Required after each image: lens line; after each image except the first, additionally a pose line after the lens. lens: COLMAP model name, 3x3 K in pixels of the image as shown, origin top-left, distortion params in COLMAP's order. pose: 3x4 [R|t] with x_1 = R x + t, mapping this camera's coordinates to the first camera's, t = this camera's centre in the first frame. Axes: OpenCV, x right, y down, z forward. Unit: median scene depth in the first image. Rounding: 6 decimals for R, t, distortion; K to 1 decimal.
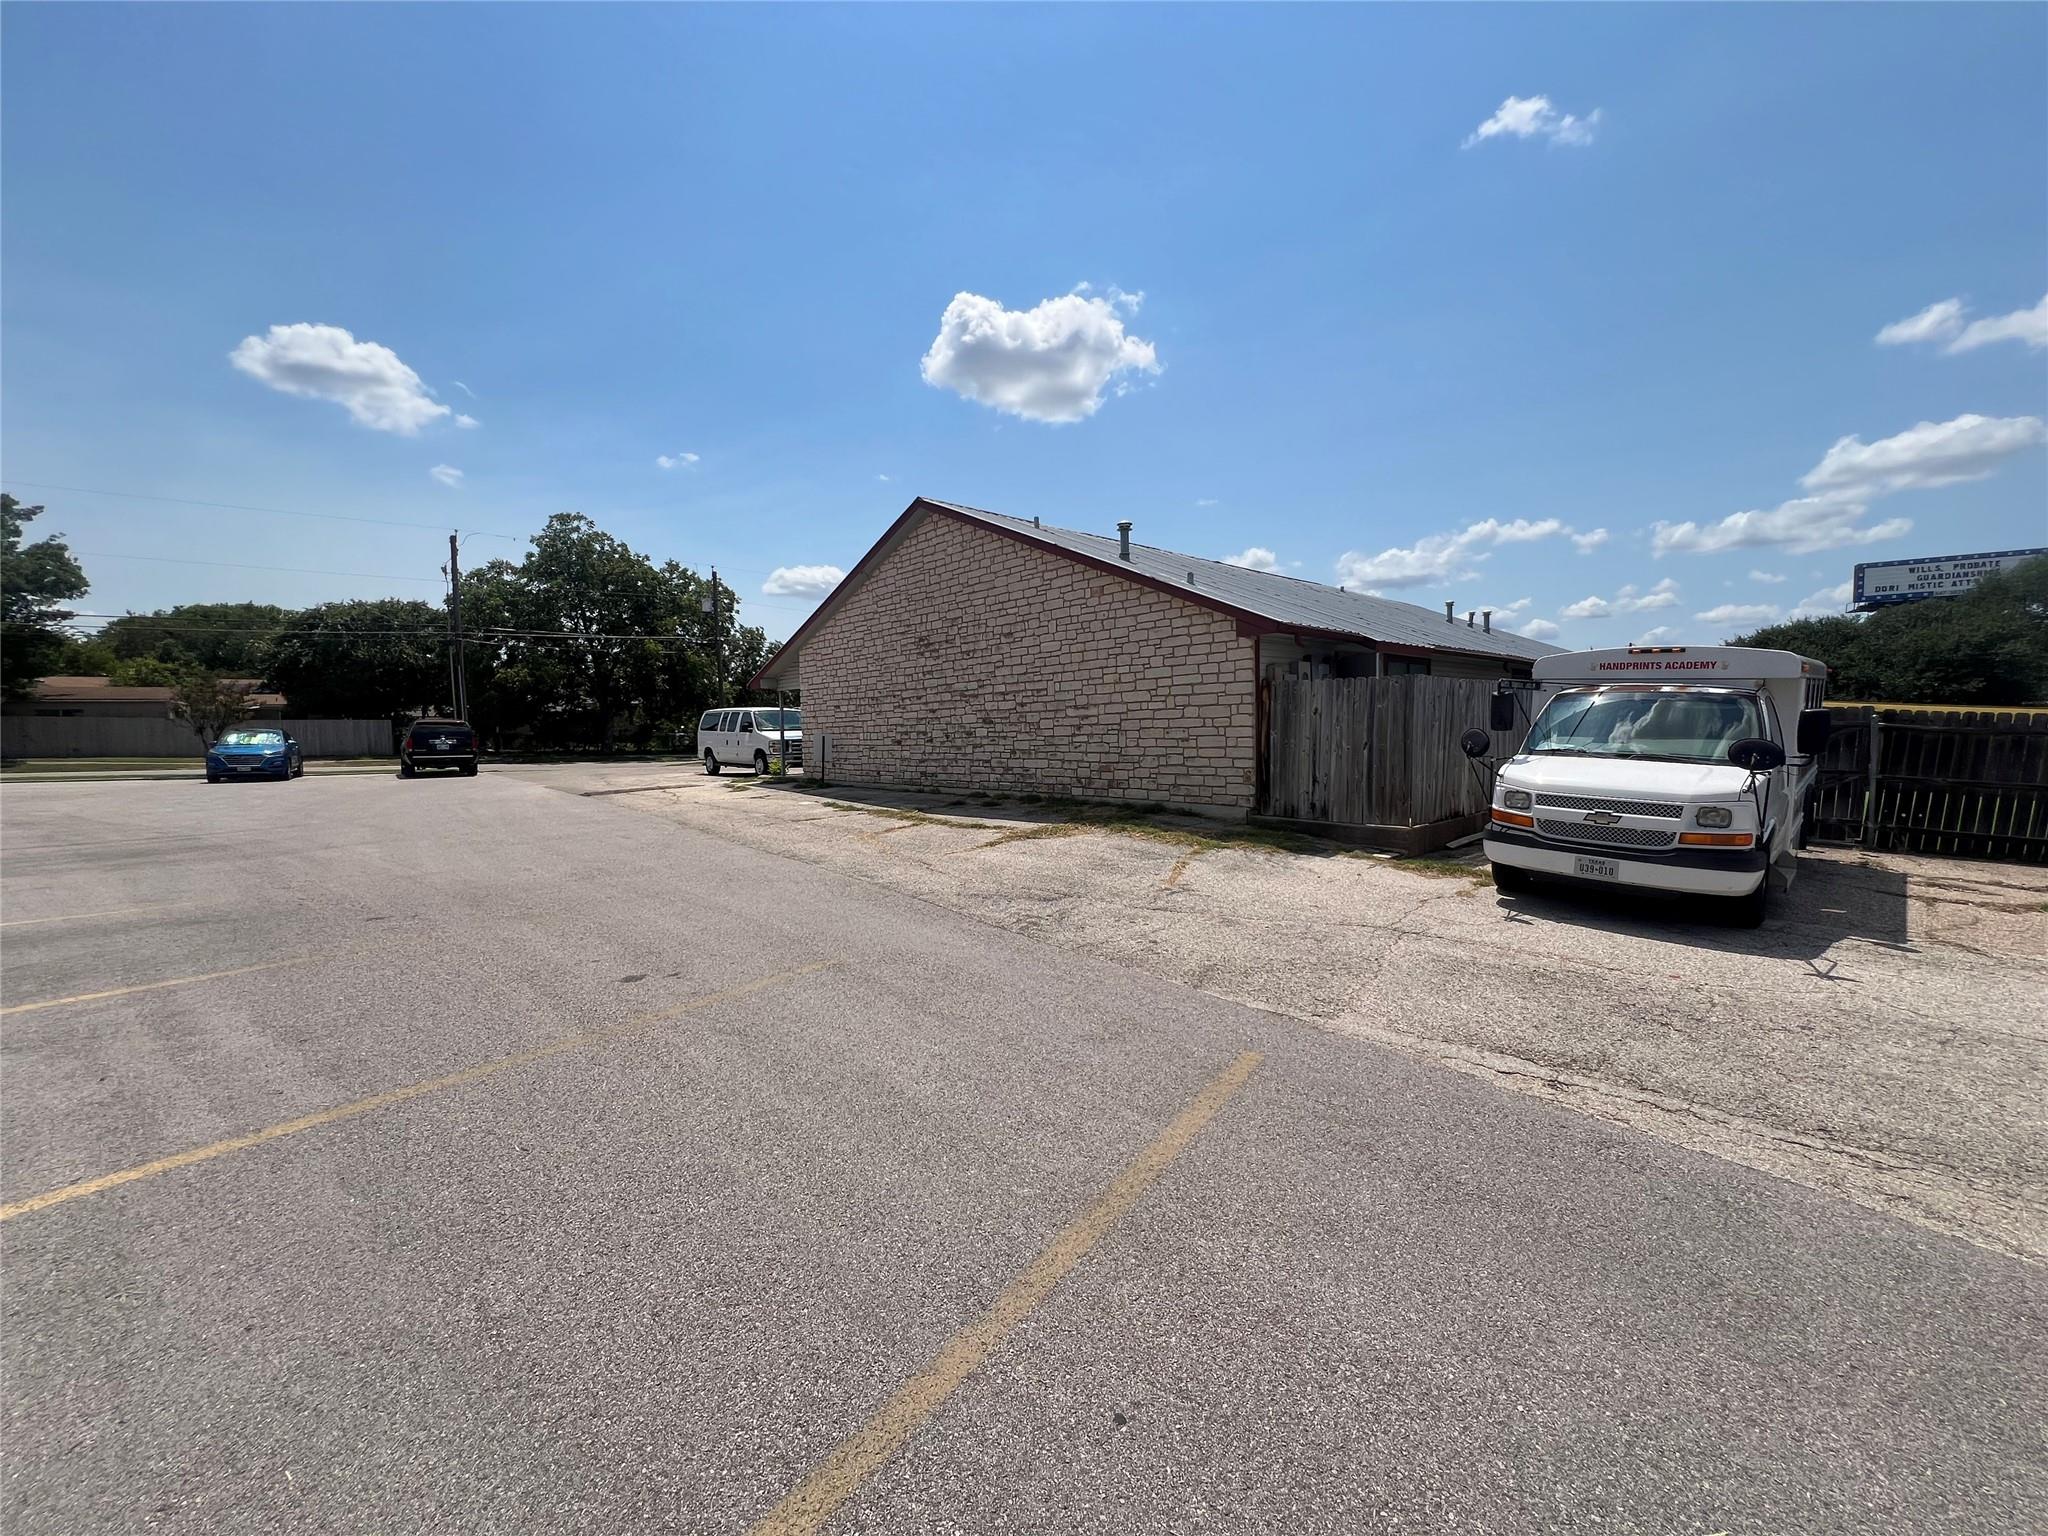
lens RADIAL K [[817.4, 0, 1014.7], [0, 817.4, 781.6], [0, 0, 1]] dist [0.003938, 0.000256]
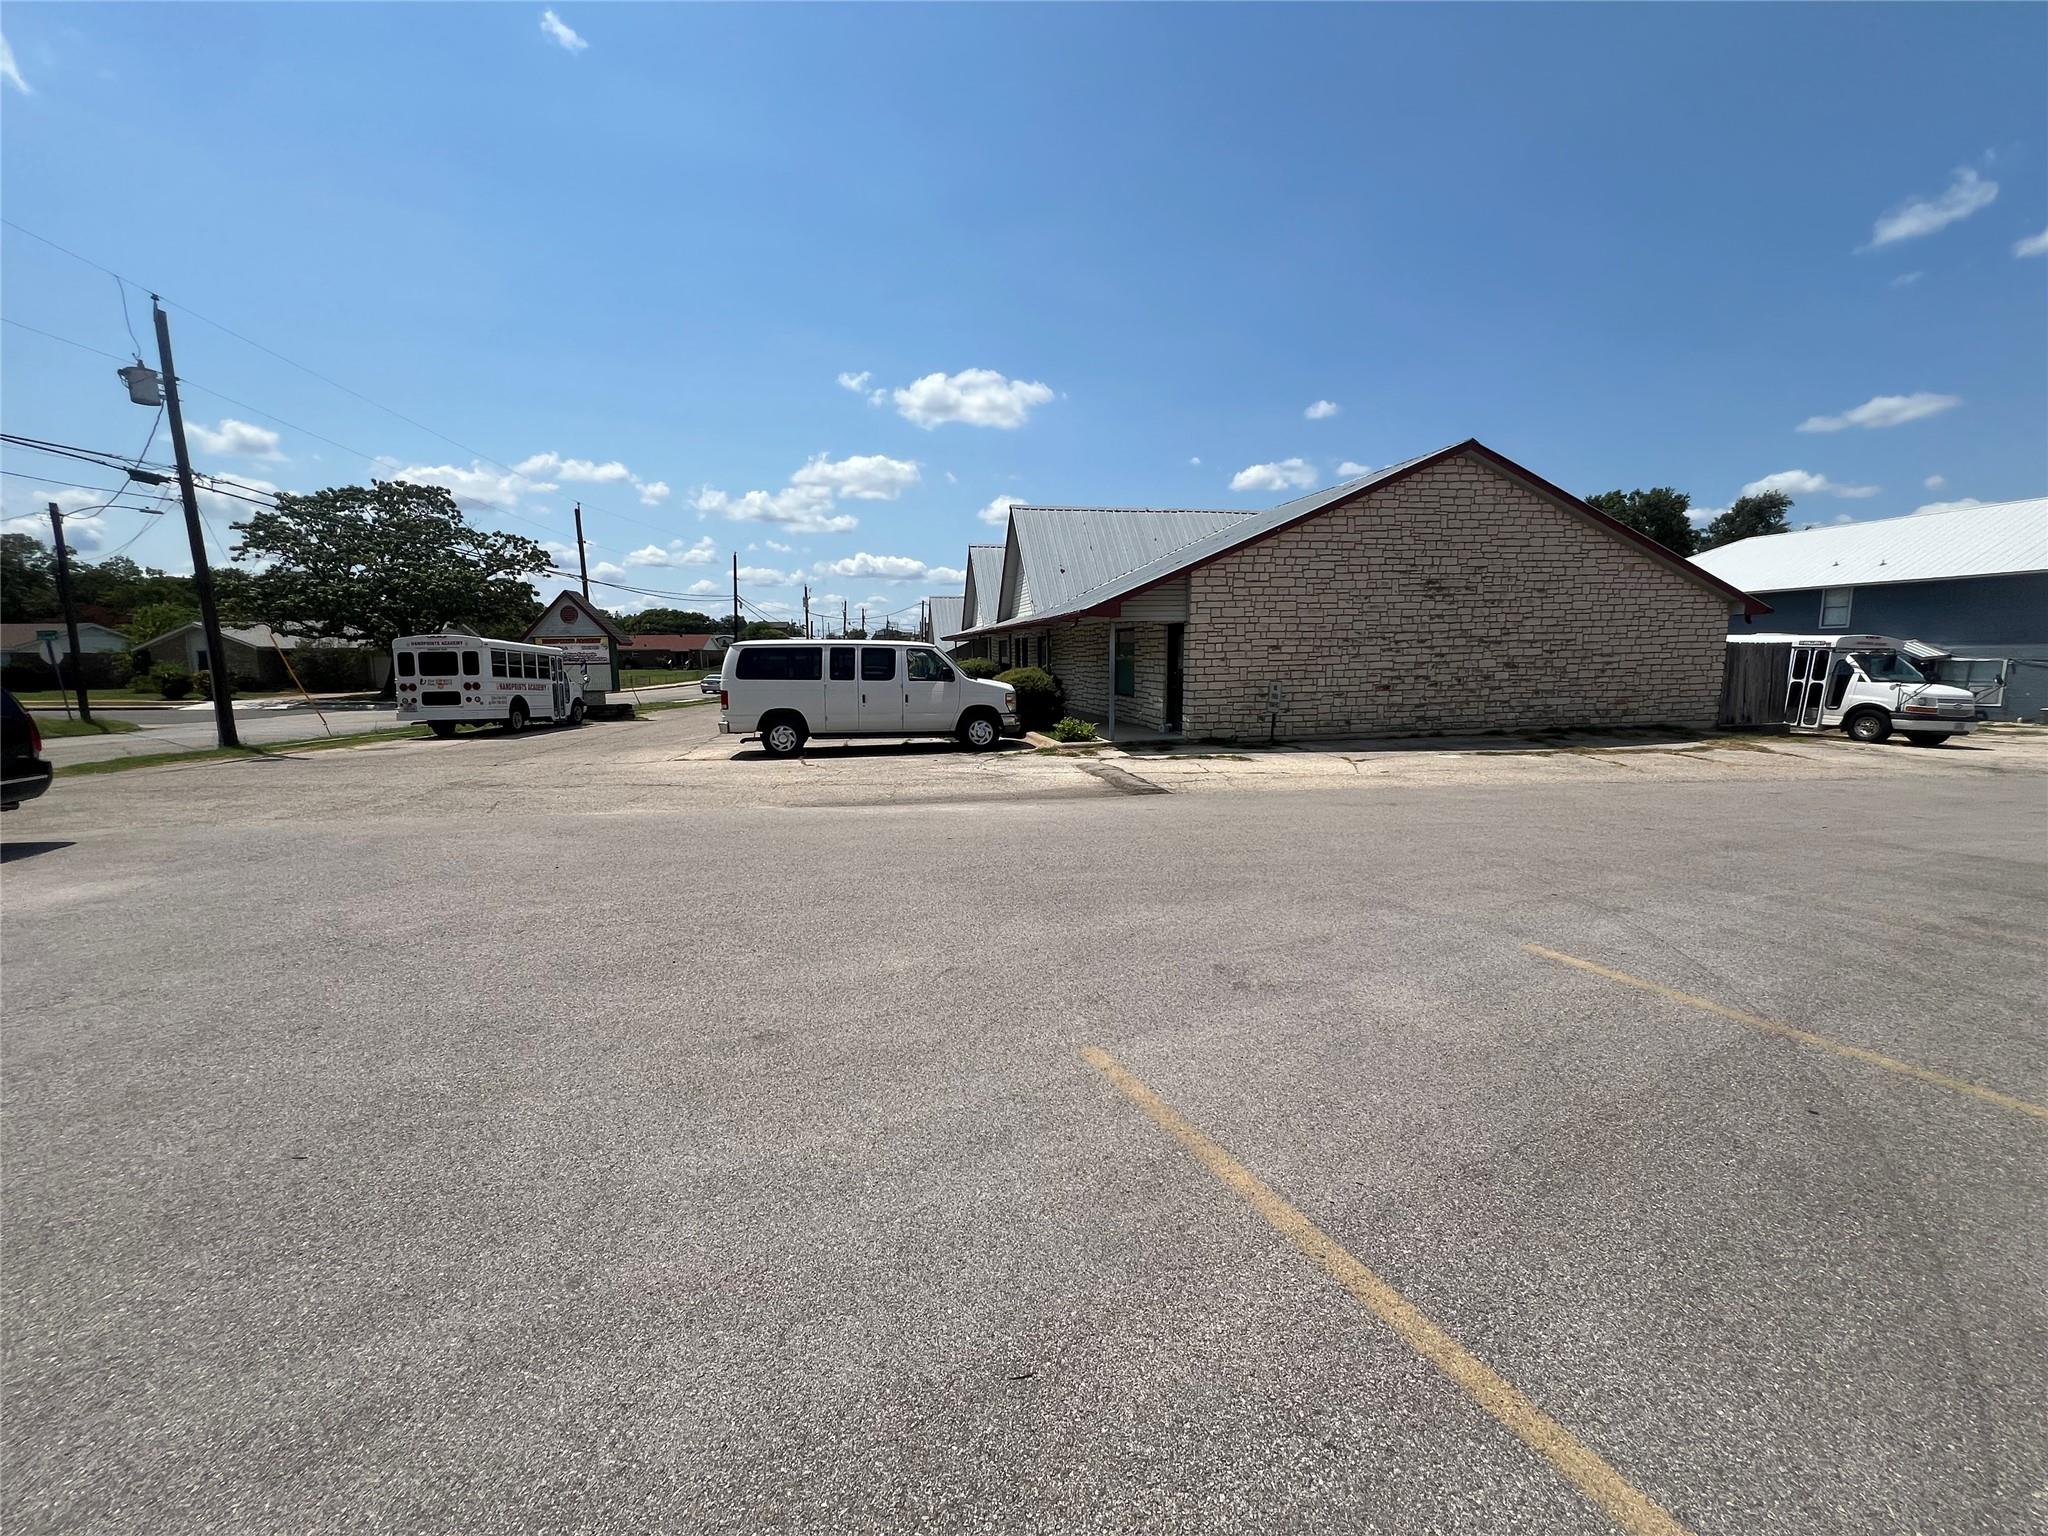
lens RADIAL K [[817.4, 0, 1015.4], [0, 817.4, 772.0], [0, 0, 1]] dist [0.003938, 0.000256]
pose [[0.512669, -0.112674, 0.851161, -1.253537], [0.057436, 0.993632, 0.096939, -0.071378], [-0.856663, -0.000810, 0.515876, 0.931048]]
